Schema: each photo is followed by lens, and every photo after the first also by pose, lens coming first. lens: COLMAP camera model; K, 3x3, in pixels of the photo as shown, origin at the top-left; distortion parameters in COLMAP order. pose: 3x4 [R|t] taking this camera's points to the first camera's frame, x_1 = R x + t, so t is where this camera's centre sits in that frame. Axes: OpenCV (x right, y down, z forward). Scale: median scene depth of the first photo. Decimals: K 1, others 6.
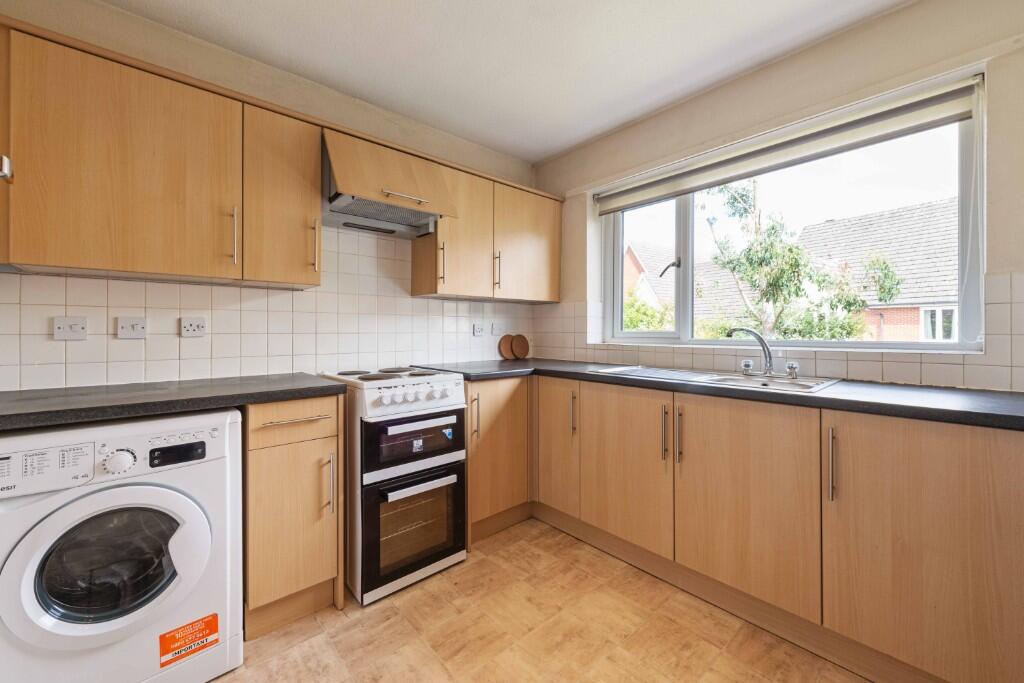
lens RADIAL K [[399.7, 0, 529.2], [0, 399.7, 329.7], [0, 0, 1]] dist [-0.004092, 0.000008]
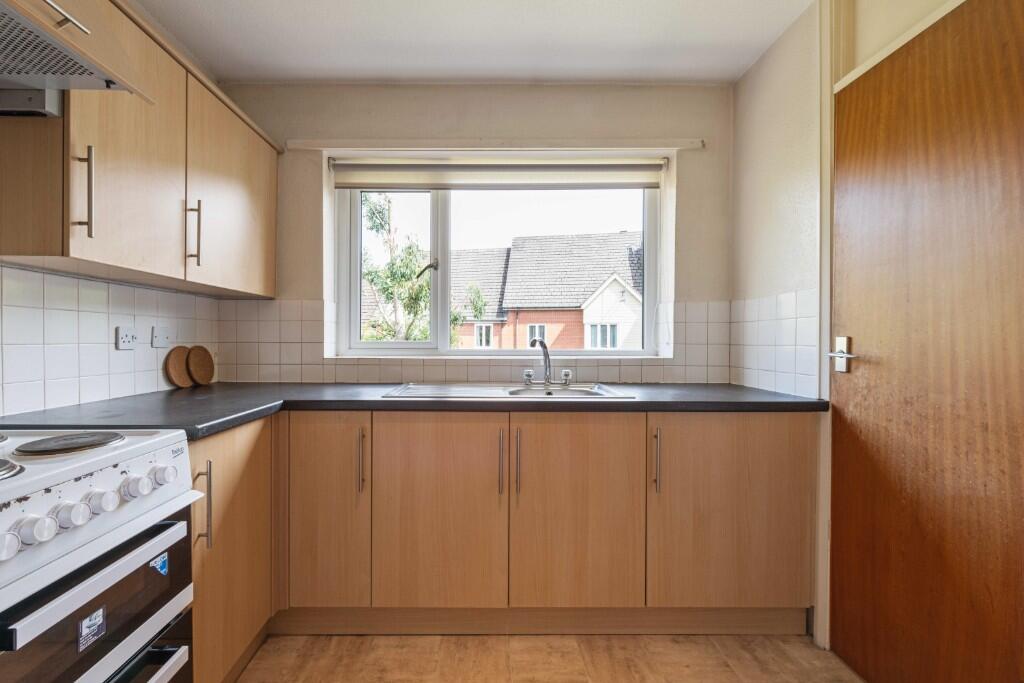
lens RADIAL K [[399.7, 0, 479.9], [0, 399.7, 342.8], [0, 0, 1]] dist [-0.004092, 0.000008]
pose [[0.683667, -0.002119, 0.729791, -0.231534], [-0.005286, 0.999955, 0.007856, 0.000163], [-0.729775, -0.009229, 0.683625, 0.344867]]
